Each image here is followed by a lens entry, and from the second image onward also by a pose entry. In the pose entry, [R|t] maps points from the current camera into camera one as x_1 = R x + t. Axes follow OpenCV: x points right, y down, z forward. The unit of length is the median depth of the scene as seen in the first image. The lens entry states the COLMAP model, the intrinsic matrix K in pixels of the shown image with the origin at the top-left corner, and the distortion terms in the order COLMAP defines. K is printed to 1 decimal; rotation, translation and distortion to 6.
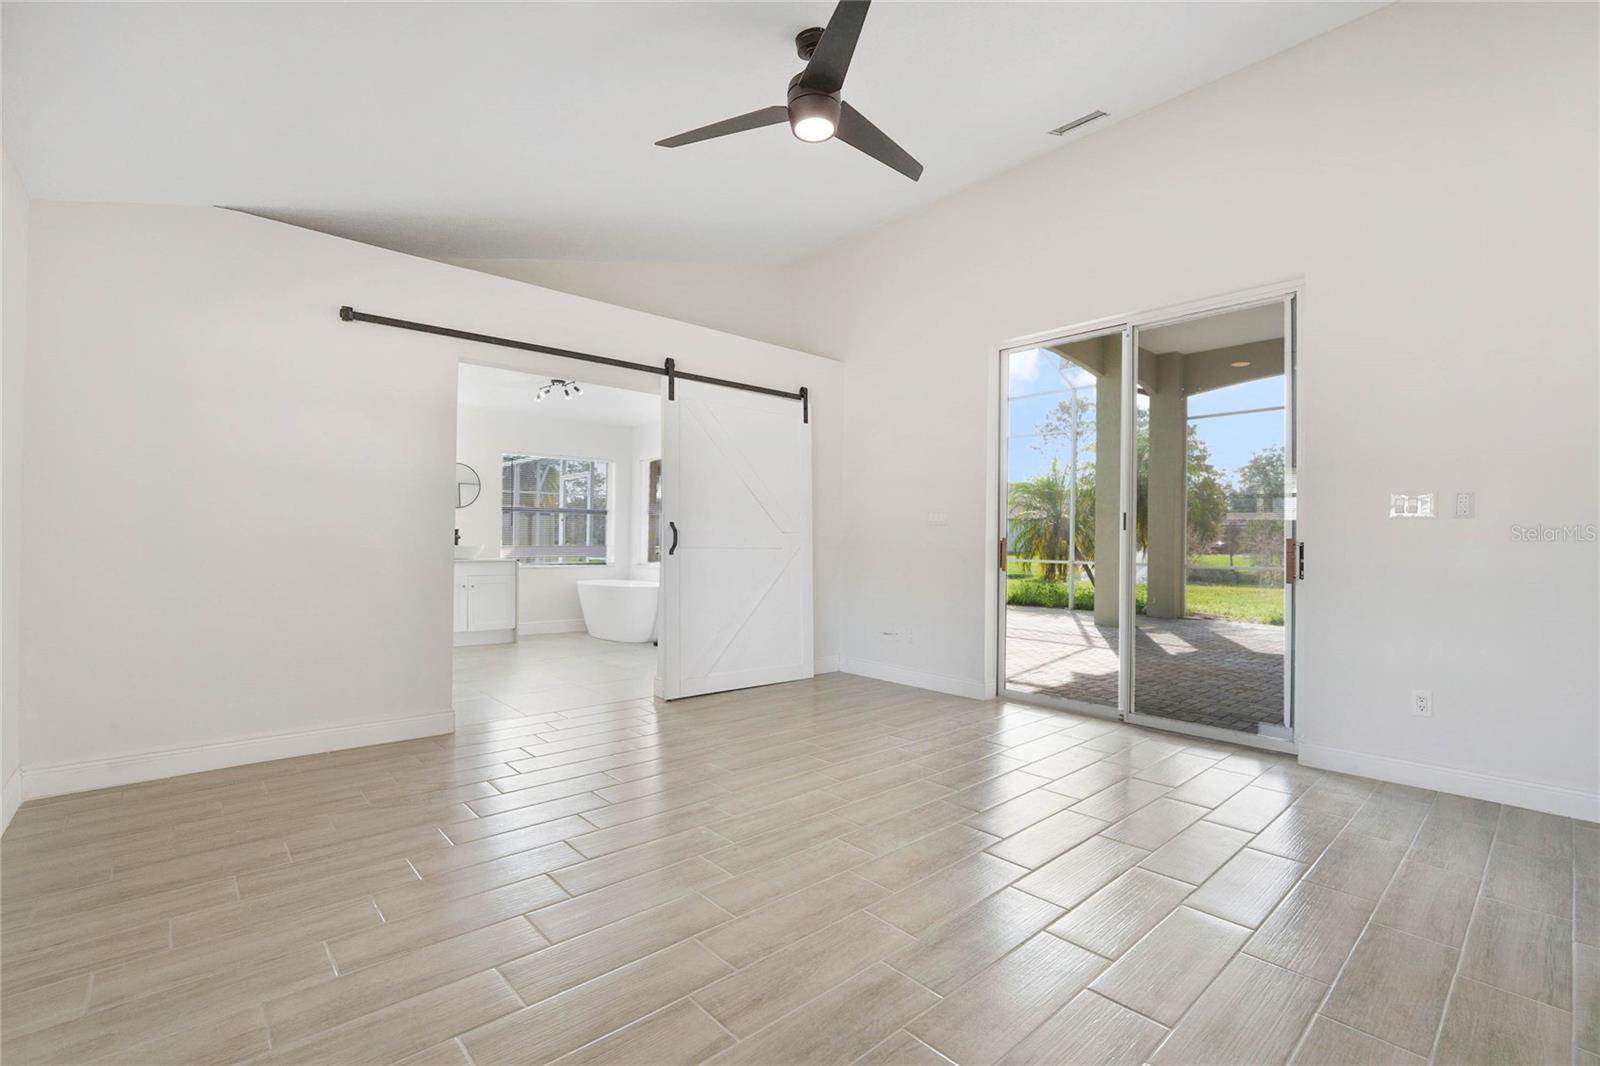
lens RADIAL K [[713.6, 0, 800.0], [0, 713.6, 533.0], [0, 0, 1]] dist [-0.003360, -0.000129]
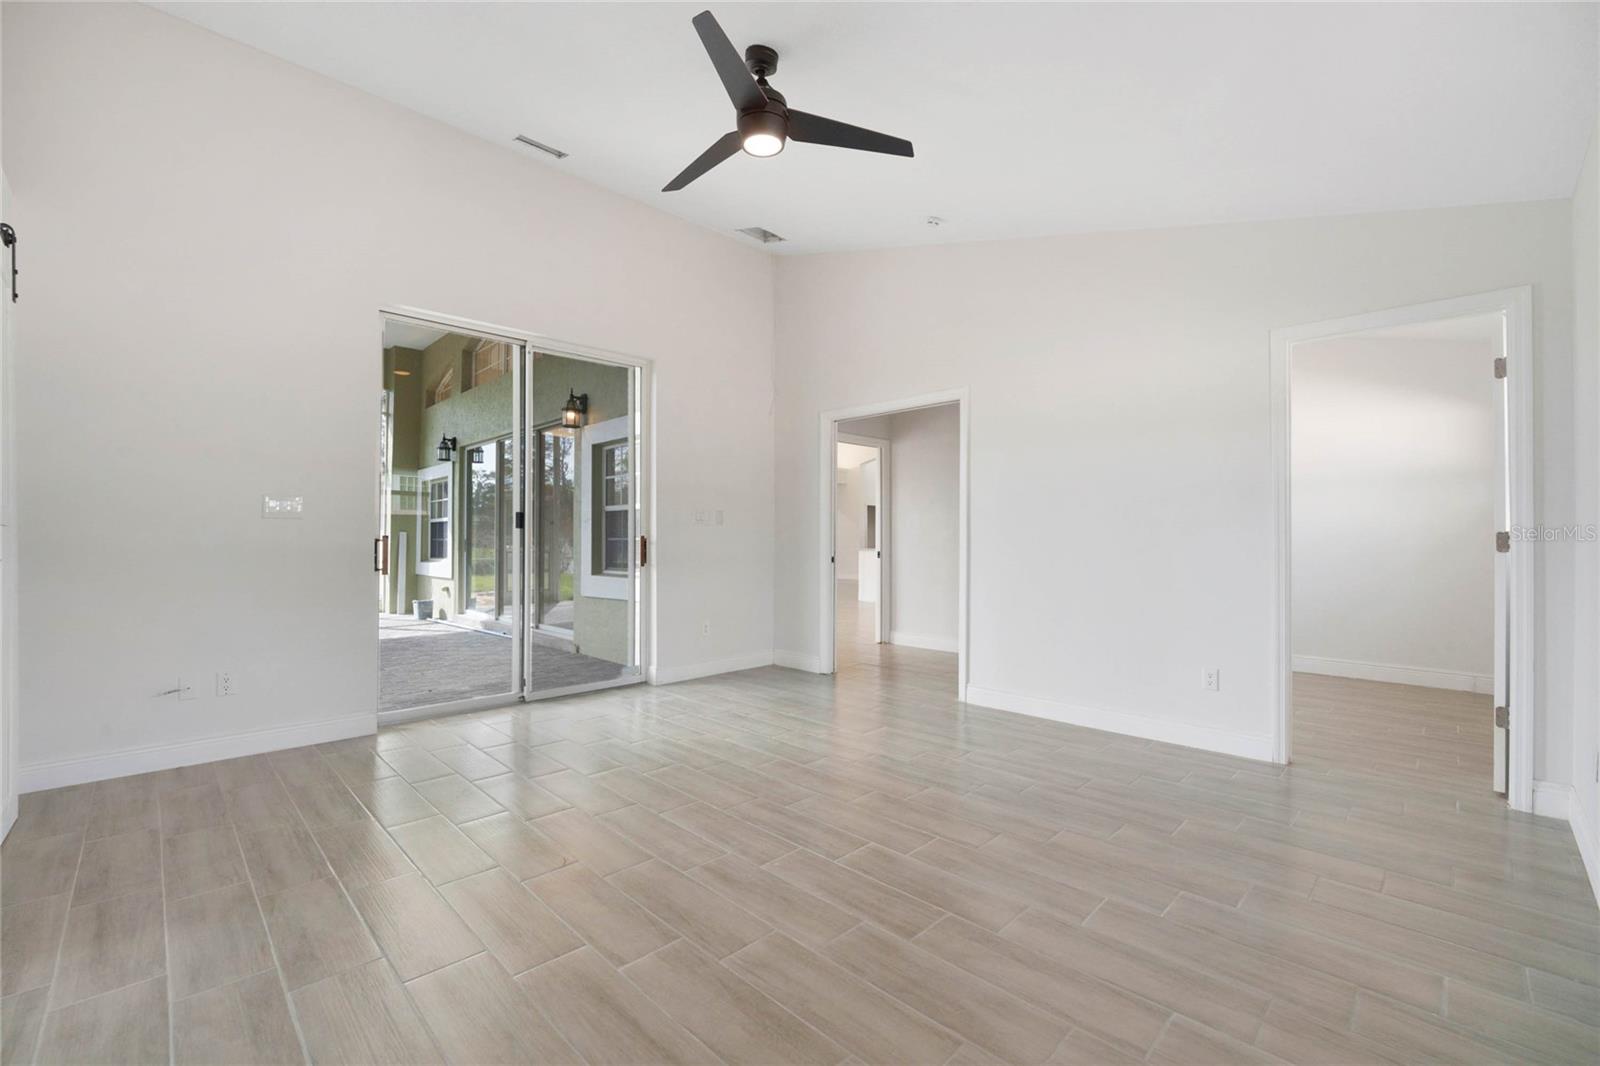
lens RADIAL K [[676.7, 0, 800.0], [0, 676.7, 533.0], [0, 0, 1]] dist [-0.018516, -0.000074]
pose [[-0.052236, -0.002216, 0.998632, -0.865716], [-0.009637, 0.999952, 0.001715, -0.002067], [-0.998588, -0.009534, -0.052255, 0.892849]]
